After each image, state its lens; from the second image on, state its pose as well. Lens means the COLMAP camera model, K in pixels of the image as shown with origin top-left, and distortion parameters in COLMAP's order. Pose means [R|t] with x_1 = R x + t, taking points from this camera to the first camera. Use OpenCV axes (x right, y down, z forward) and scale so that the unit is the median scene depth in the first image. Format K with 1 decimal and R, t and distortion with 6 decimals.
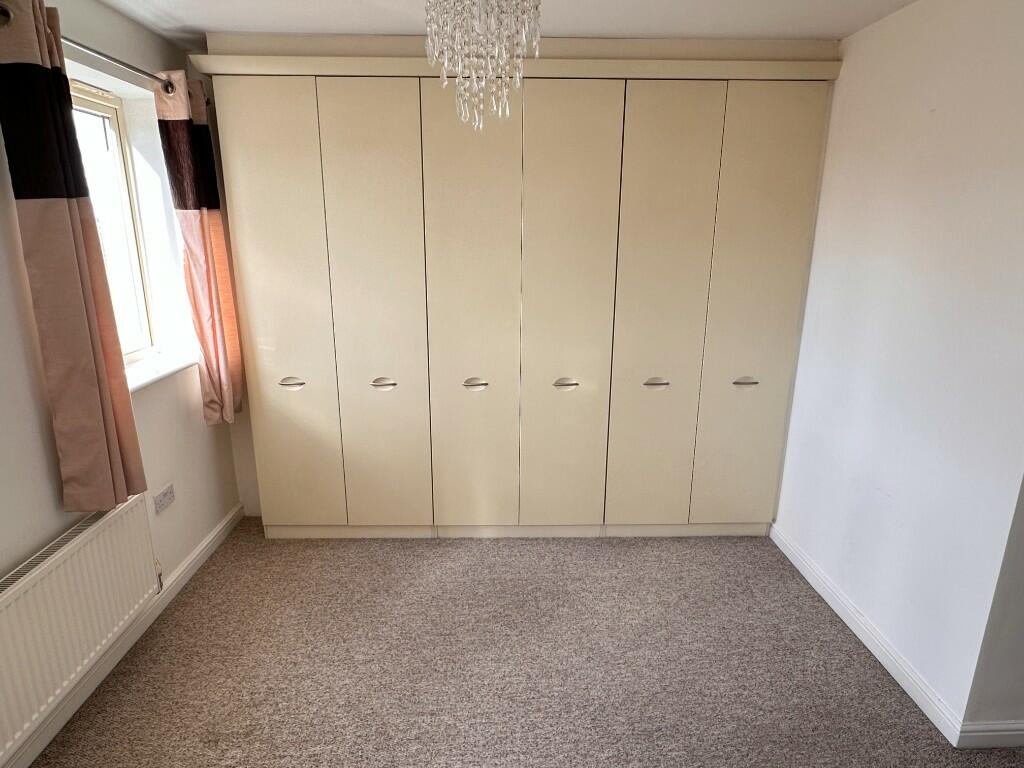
lens RADIAL K [[608.6, 0, 508.0], [0, 608.6, 393.5], [0, 0, 1]] dist [-0.002683, -0.000494]
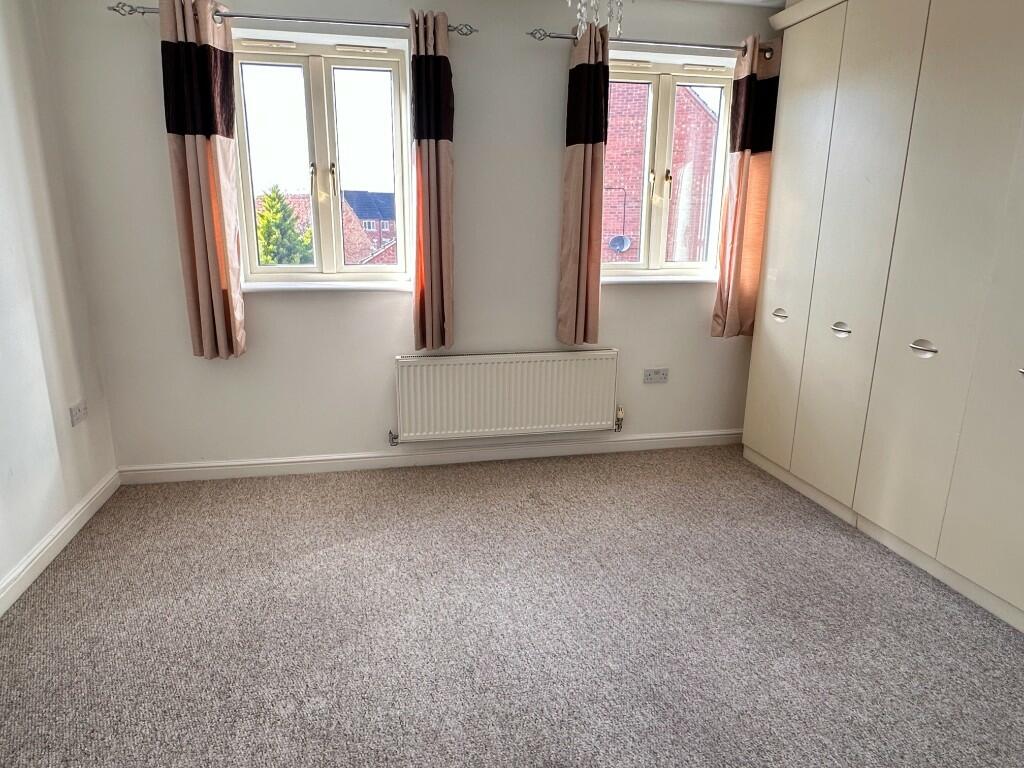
lens RADIAL K [[636.4, 0, 504.6], [0, 636.4, 388.1], [0, 0, 1]] dist [-0.003188, -0.003741]
pose [[0.190221, 0.244446, -0.950822, 0.661786], [-0.263336, 0.945718, 0.190451, 0.020248], [0.945764, 0.214158, 0.244267, 0.336136]]
